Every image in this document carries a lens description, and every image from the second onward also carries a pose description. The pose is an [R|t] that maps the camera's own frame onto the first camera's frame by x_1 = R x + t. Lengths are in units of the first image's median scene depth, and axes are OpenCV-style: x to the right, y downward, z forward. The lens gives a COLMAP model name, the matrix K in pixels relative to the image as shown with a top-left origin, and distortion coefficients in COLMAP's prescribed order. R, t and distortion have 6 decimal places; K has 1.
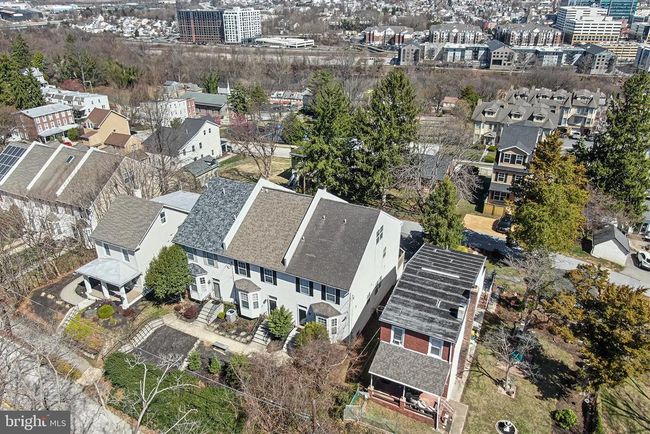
lens RADIAL K [[469.6, 0, 326.4], [0, 469.6, 218.1], [0, 0, 1]] dist [-0.020641, 0.006182]
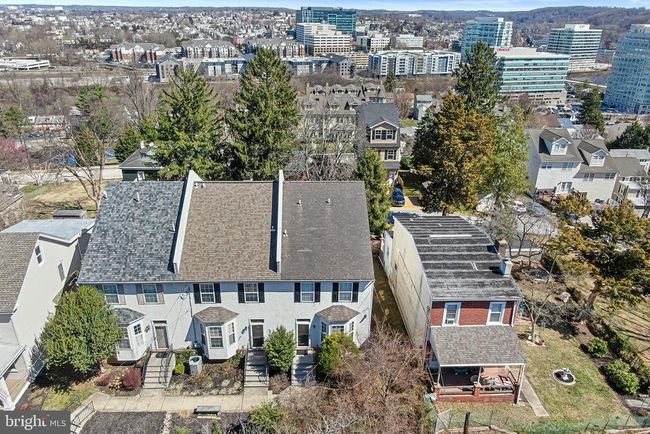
lens RADIAL K [[469.6, 0, 326.4], [0, 469.6, 218.1], [0, 0, 1]] dist [-0.020641, 0.006182]
pose [[0.870957, -0.180917, 0.456840, -0.061017], [0.198985, 0.979964, 0.008724, 0.004852], [-0.449265, 0.083306, 0.889506, 0.052368]]
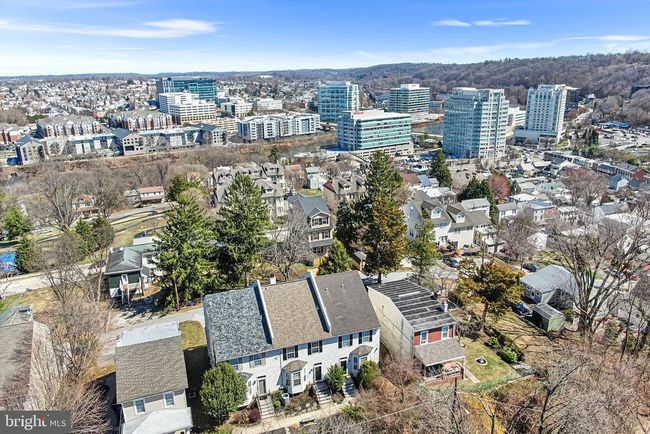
lens RADIAL K [[469.6, 0, 326.4], [0, 469.6, 218.1], [0, 0, 1]] dist [-0.020641, 0.006182]
pose [[0.684803, -0.225252, 0.693041, -0.162347], [0.332233, 0.942945, -0.021809, -0.029907], [-0.648588, 0.245186, 0.720568, -0.000507]]
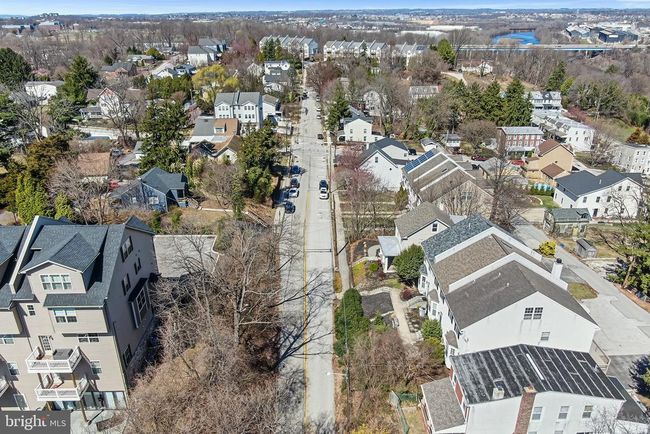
lens RADIAL K [[469.6, 0, 326.4], [0, 469.6, 218.1], [0, 0, 1]] dist [-0.020641, 0.006182]
pose [[0.468809, 0.360208, -0.806516, 0.125039], [-0.389069, 0.903934, 0.177560, -0.031086], [0.792996, 0.230549, 0.563918, -0.004106]]
